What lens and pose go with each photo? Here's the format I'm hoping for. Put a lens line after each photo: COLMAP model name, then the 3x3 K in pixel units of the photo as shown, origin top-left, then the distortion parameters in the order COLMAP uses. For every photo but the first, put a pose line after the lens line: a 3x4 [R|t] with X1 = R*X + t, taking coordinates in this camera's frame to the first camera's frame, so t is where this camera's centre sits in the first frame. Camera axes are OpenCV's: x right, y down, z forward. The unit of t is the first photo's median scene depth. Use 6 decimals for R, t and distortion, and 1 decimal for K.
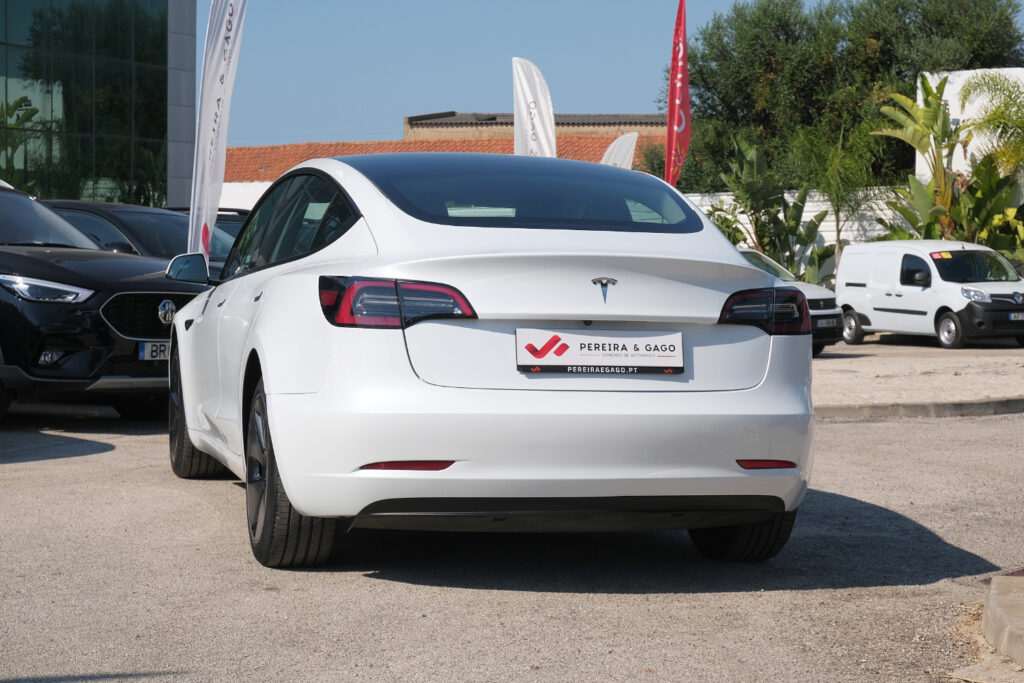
lens RADIAL K [[2008.2, 0, 534.8], [0, 2008.2, 341.1], [0, 0, 1]] dist [-0.087132, 0.028944]
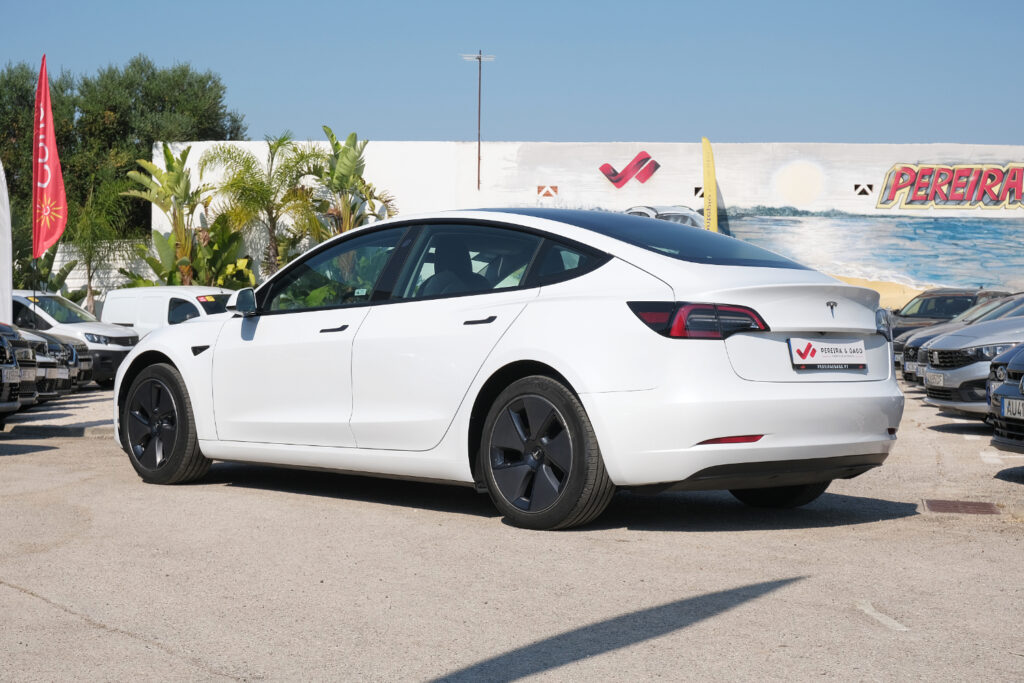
lens RADIAL K [[1764.2, 0, 512.0], [0, 1764.2, 341.5], [0, 0, 1]] dist [-0.041519, -0.239985]
pose [[0.884697, -0.013927, 0.465958, -0.109345], [0.023425, 0.999619, -0.014599, 0.001374], [-0.465577, 0.023831, 0.884686, 0.001976]]
